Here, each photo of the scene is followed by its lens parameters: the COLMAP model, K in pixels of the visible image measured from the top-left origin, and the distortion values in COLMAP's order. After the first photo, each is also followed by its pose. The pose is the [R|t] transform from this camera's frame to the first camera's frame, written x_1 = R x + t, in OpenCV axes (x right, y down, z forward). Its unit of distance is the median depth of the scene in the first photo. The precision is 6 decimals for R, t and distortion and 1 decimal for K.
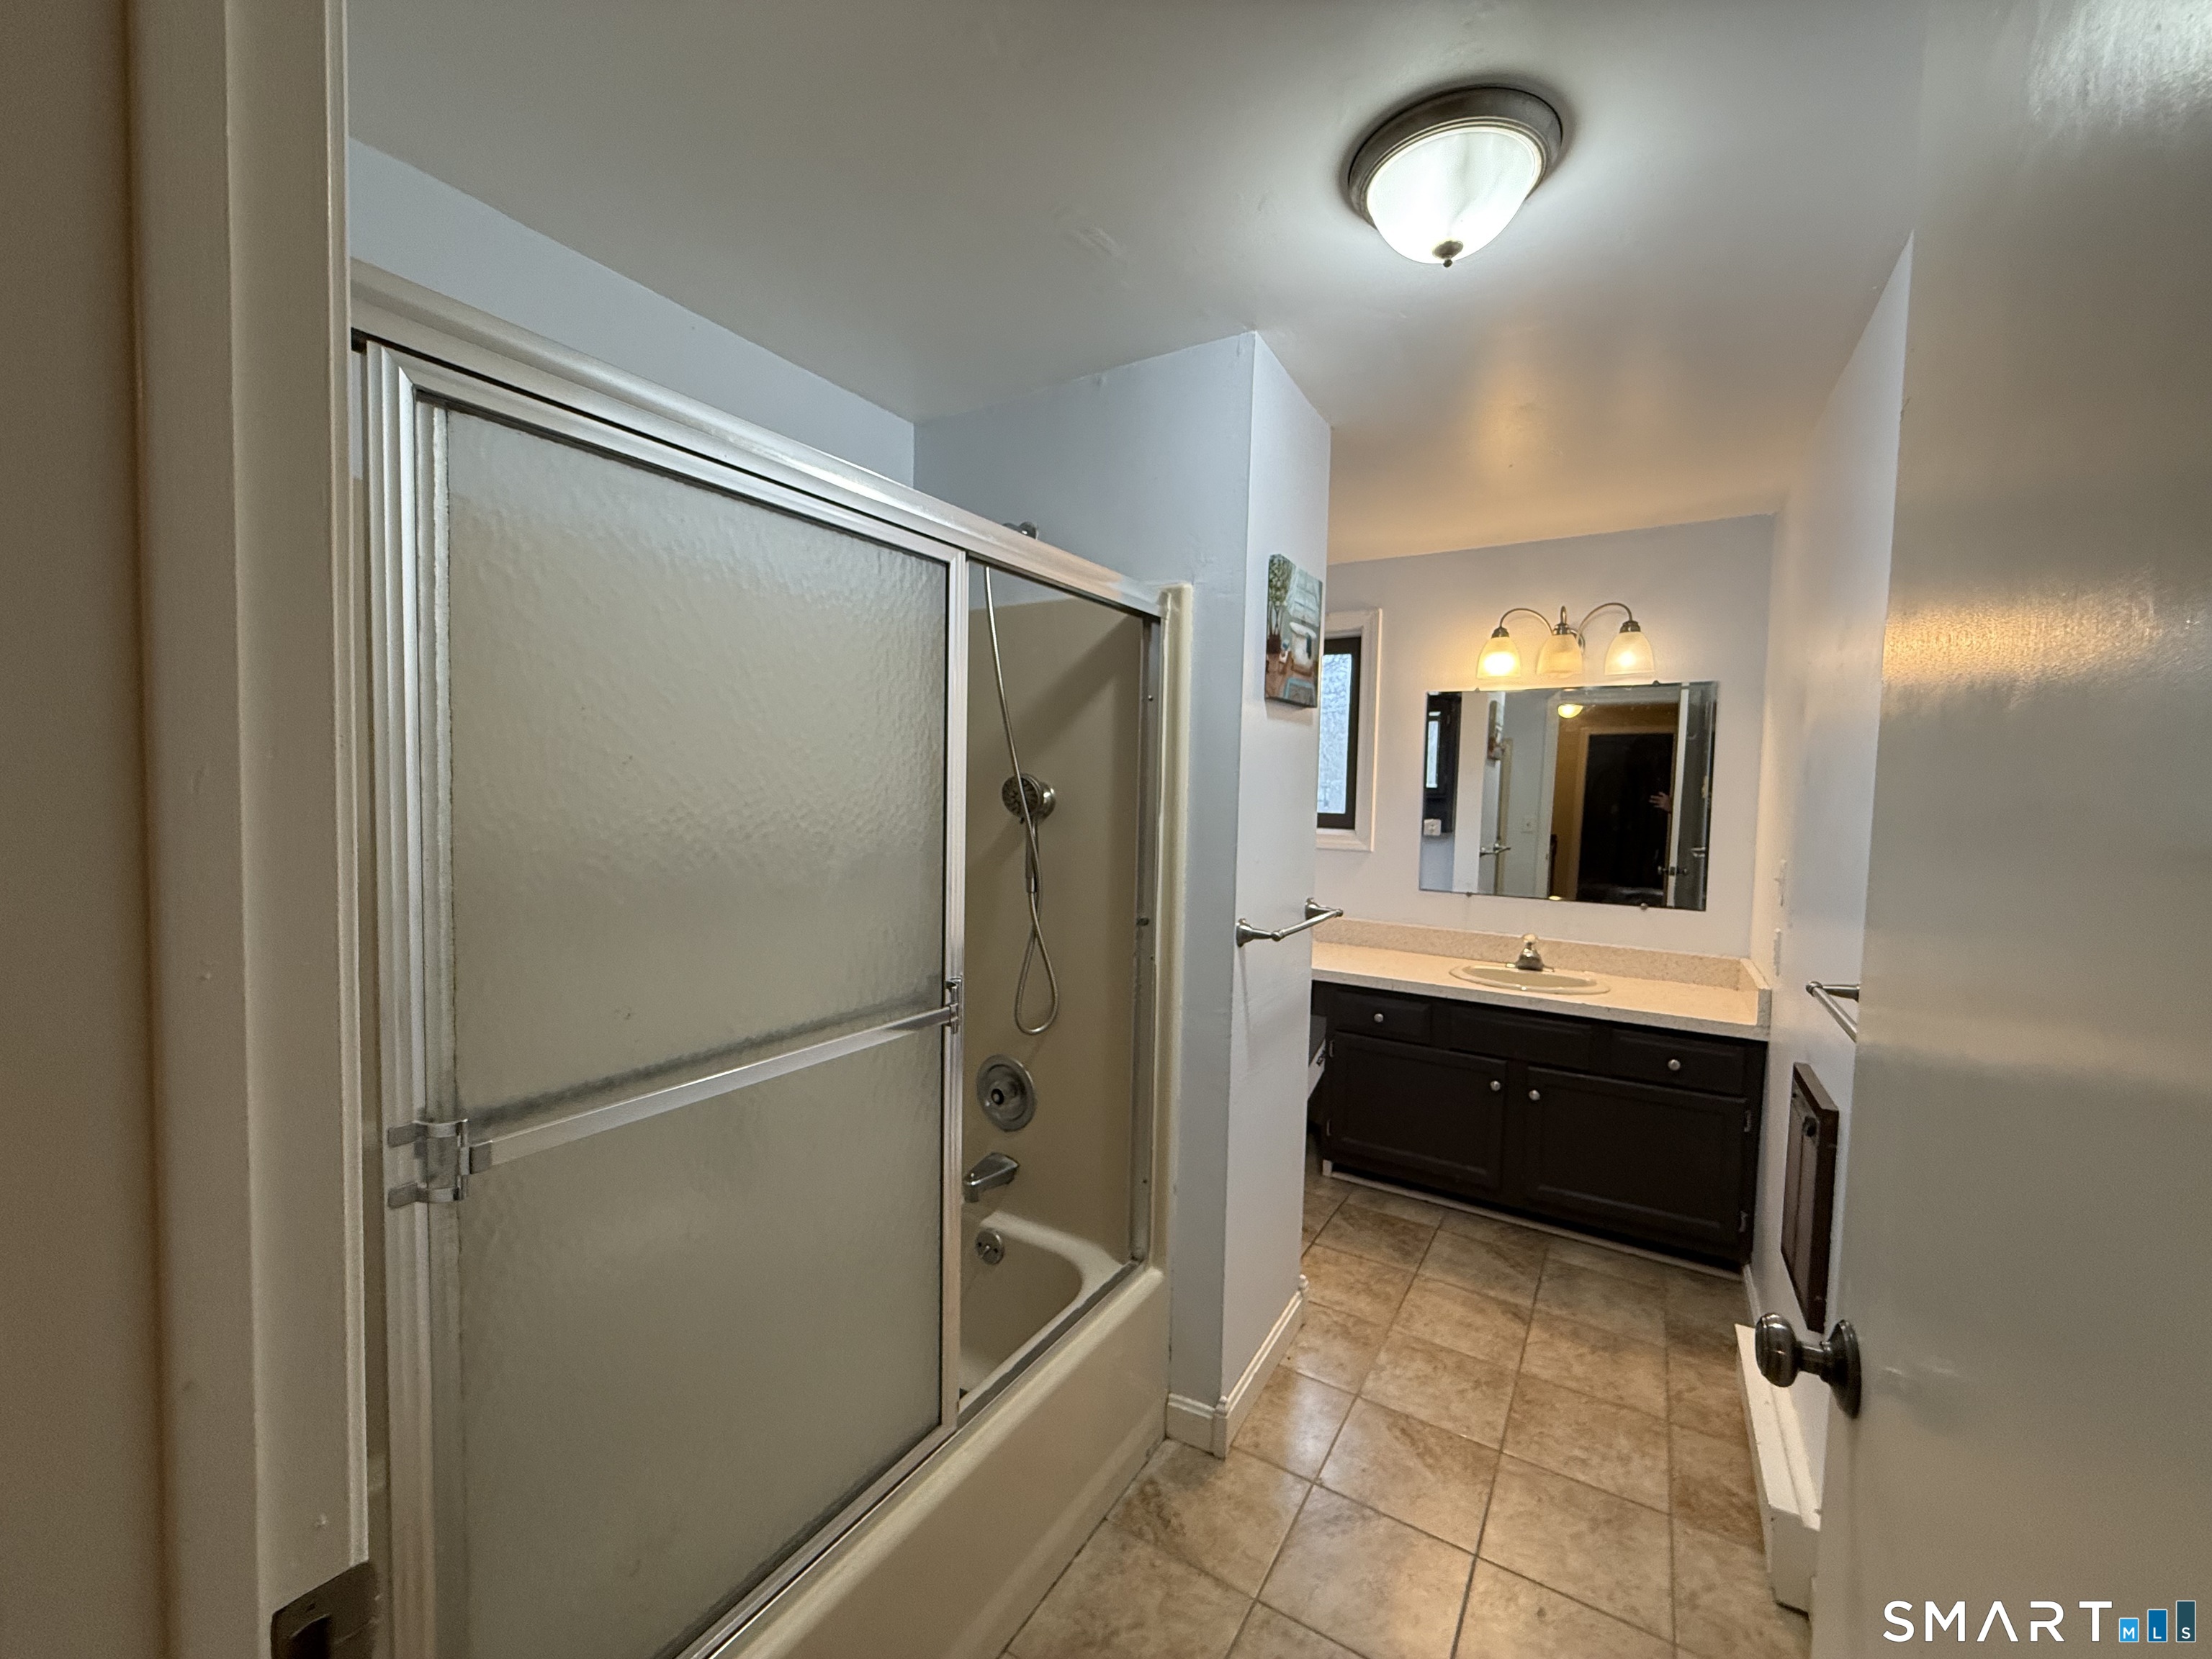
lens RADIAL K [[879.0, 0, 1106.0], [0, 879.0, 829.5], [0, 0, 1]] dist [-0.012887, -0.000478]
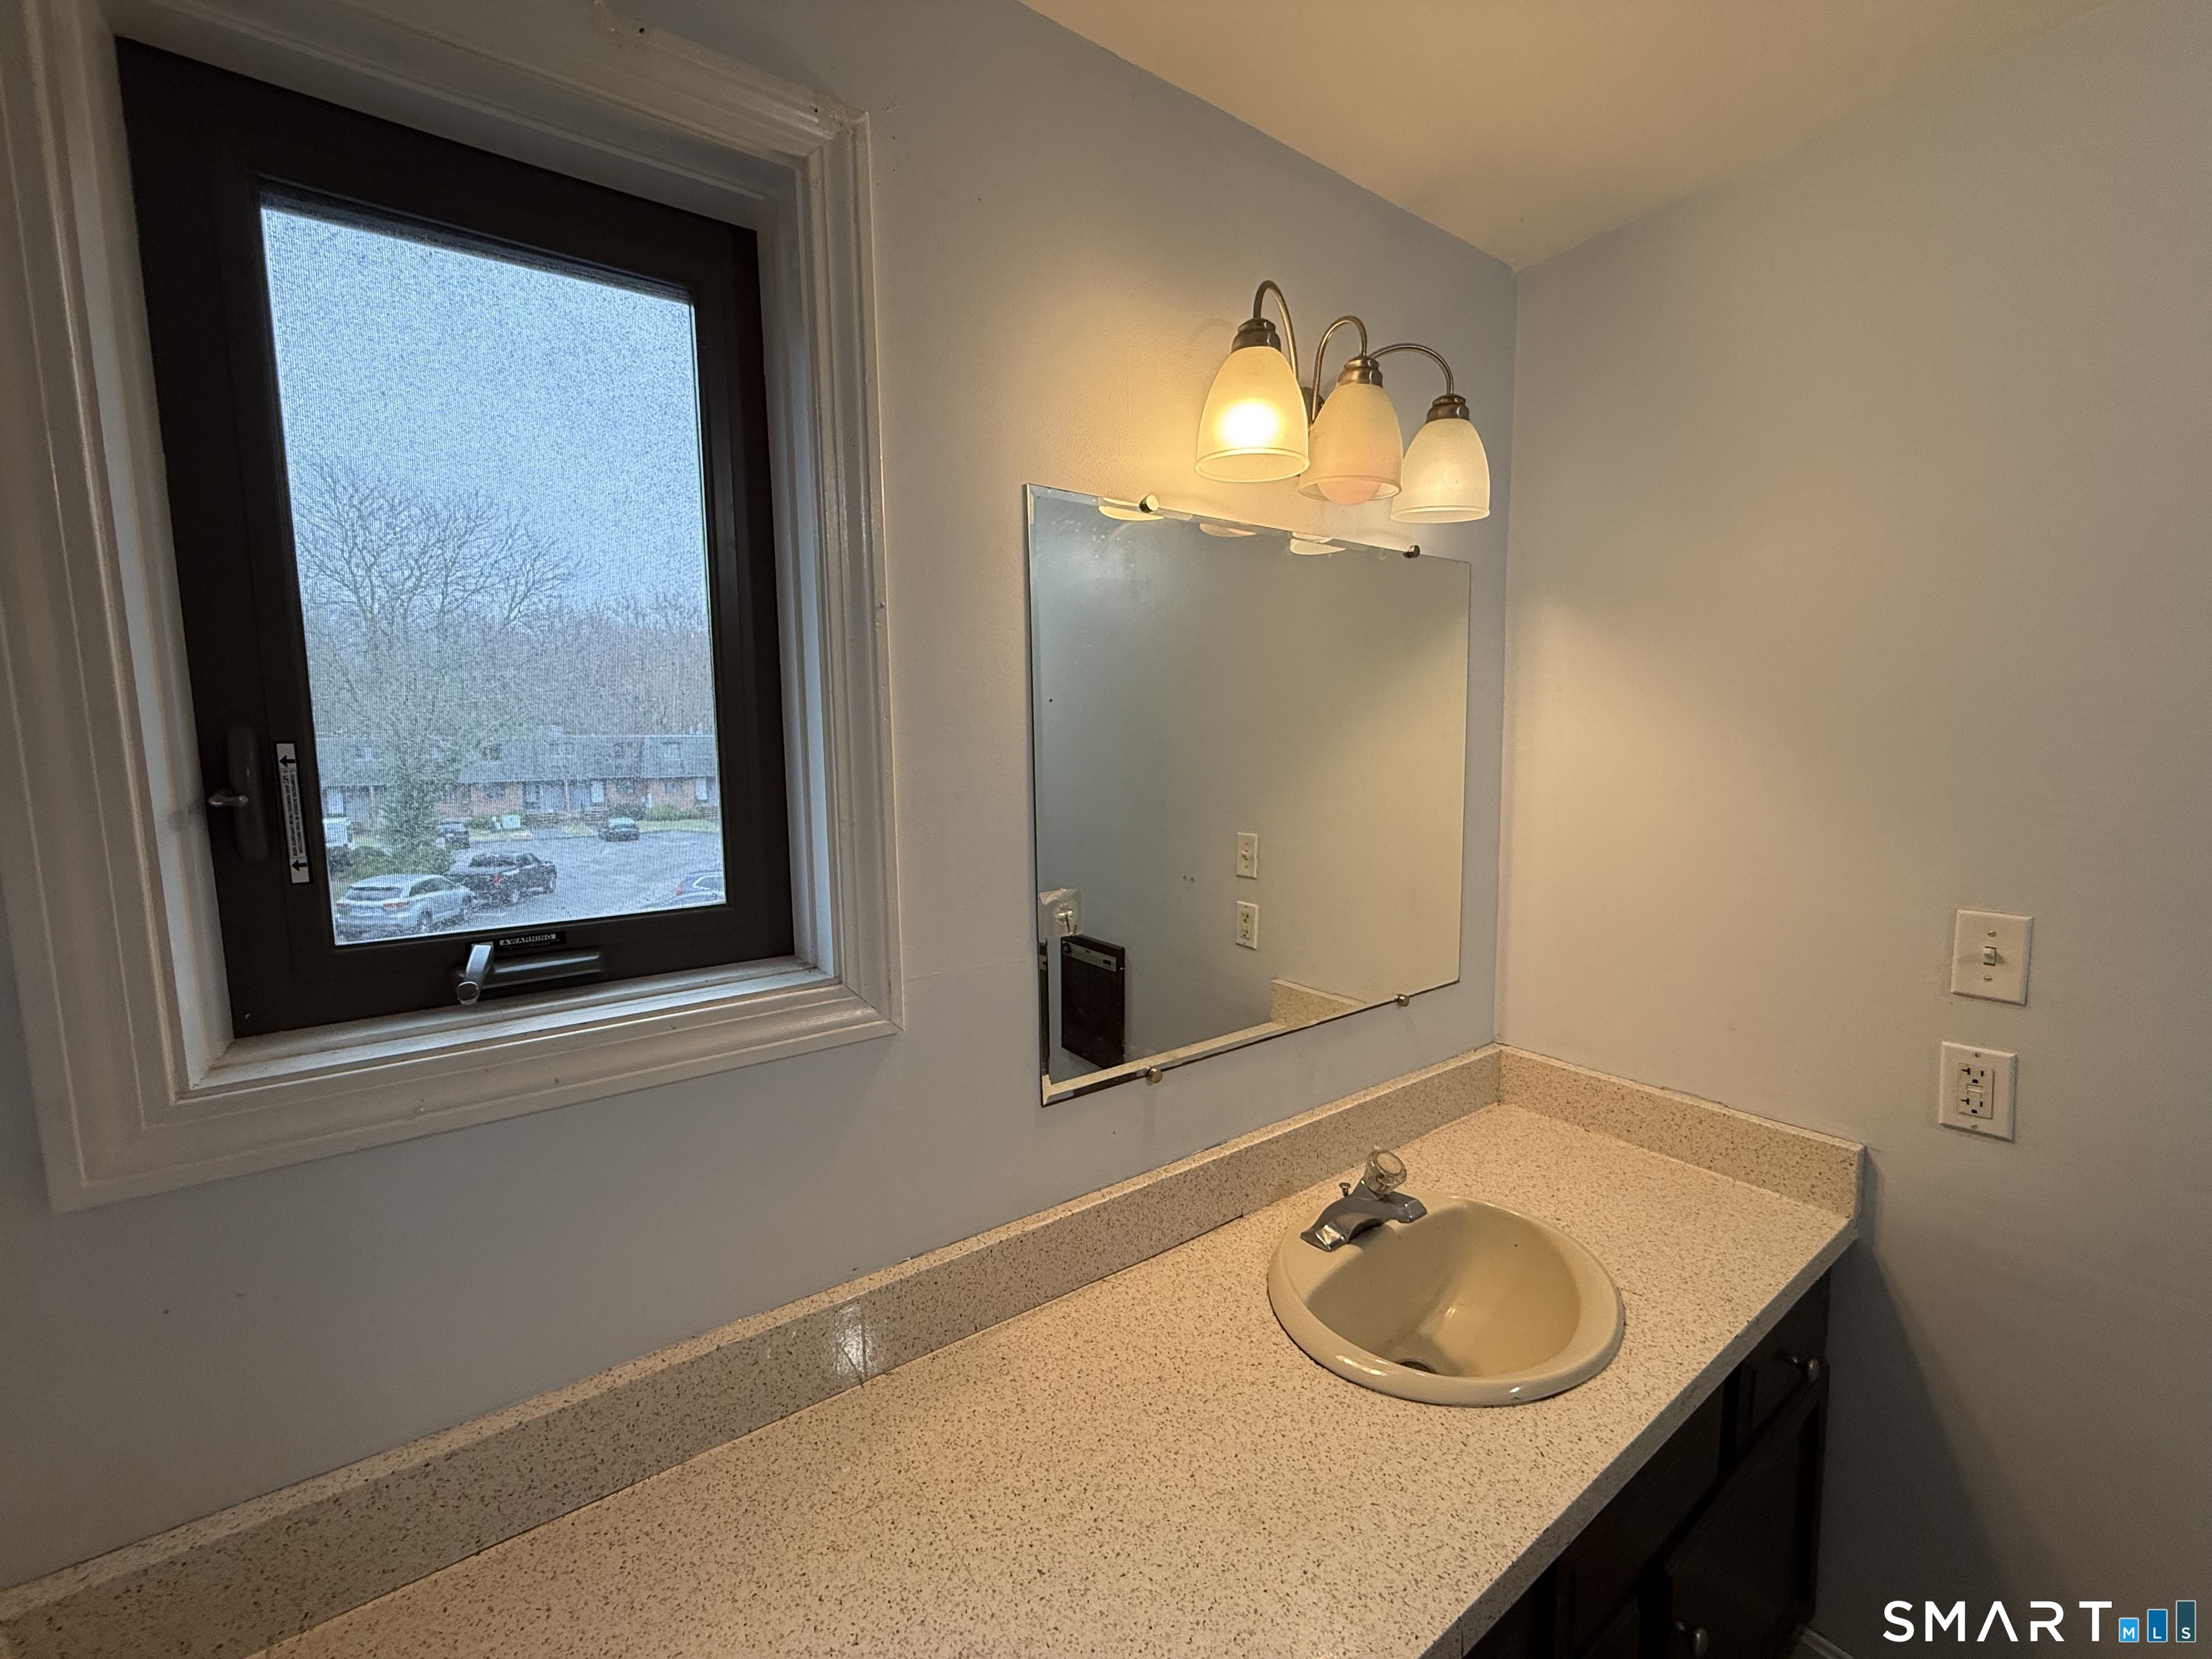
lens RADIAL K [[879.0, 0, 1106.0], [0, 879.0, 829.5], [0, 0, 1]] dist [-0.012887, -0.000478]
pose [[0.383287, -0.122280, 0.915499, 0.090208], [0.063981, 0.992332, 0.105756, -0.073056], [-0.921411, 0.018039, 0.388172, 0.951337]]
